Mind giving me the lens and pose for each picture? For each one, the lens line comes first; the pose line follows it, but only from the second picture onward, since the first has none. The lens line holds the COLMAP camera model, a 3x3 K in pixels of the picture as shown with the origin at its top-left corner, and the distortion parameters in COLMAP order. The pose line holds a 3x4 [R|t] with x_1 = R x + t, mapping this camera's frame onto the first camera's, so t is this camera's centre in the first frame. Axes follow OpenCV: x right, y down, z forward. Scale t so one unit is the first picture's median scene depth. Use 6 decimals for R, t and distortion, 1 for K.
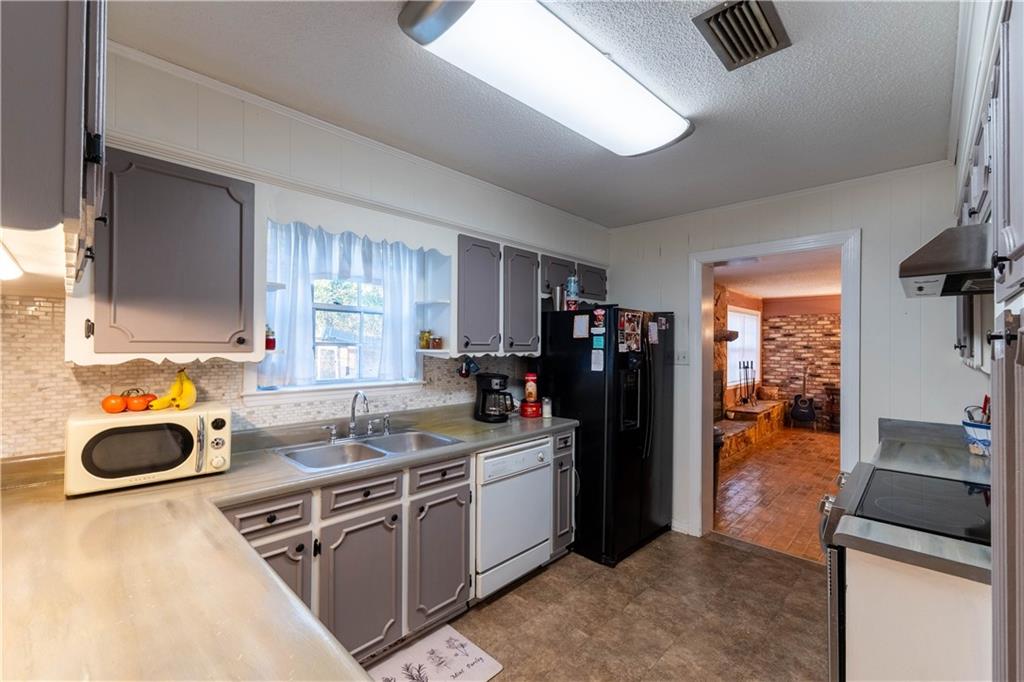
lens RADIAL K [[423.7, 0, 515.3], [0, 423.7, 340.9], [0, 0, 1]] dist [0.006934, -0.000760]
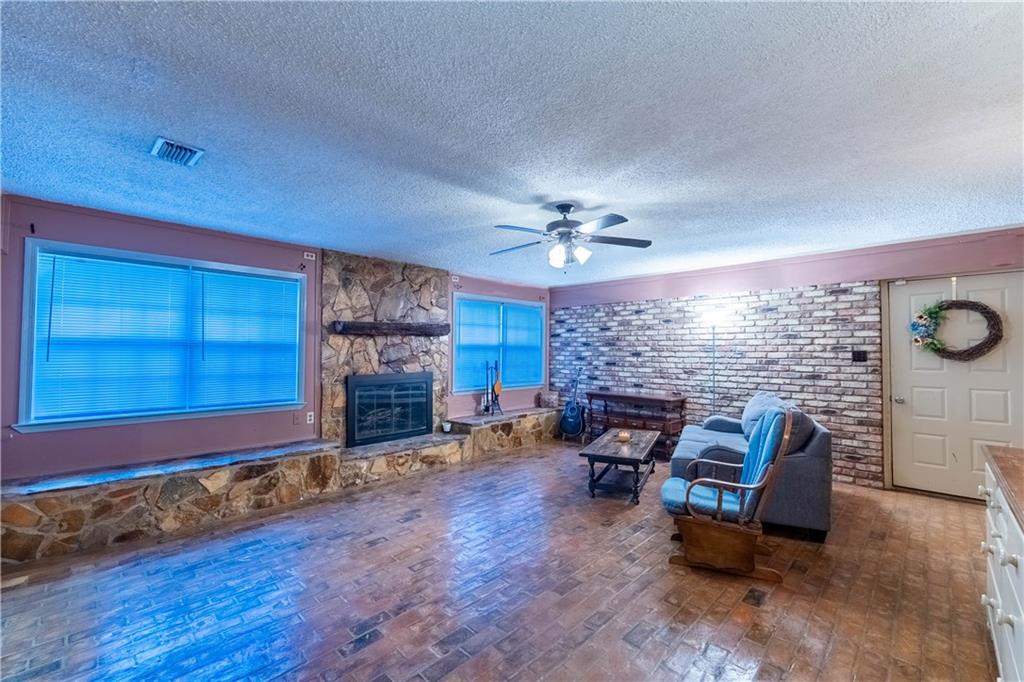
lens RADIAL K [[423.7, 0, 510.6], [0, 423.7, 339.0], [0, 0, 1]] dist [0.006934, -0.000760]
pose [[0.999864, -0.006566, -0.015112, 0.553743], [0.006361, 0.999887, -0.013587, 0.015120], [0.015199, 0.013490, 0.999793, 0.160455]]
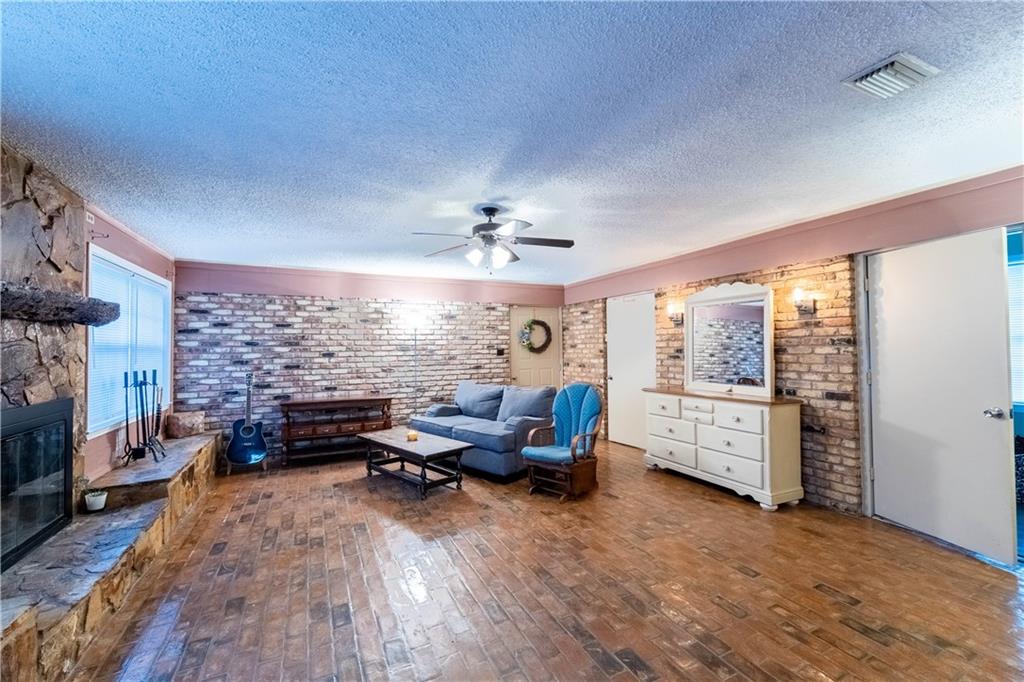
lens RADIAL K [[423.7, 0, 516.3], [0, 423.7, 340.4], [0, 0, 1]] dist [0.006934, -0.000760]
pose [[0.347577, 0.004920, 0.937639, 0.217759], [0.003208, 0.999974, -0.006436, 0.015460], [-0.937646, 0.005245, 0.347552, 0.394259]]
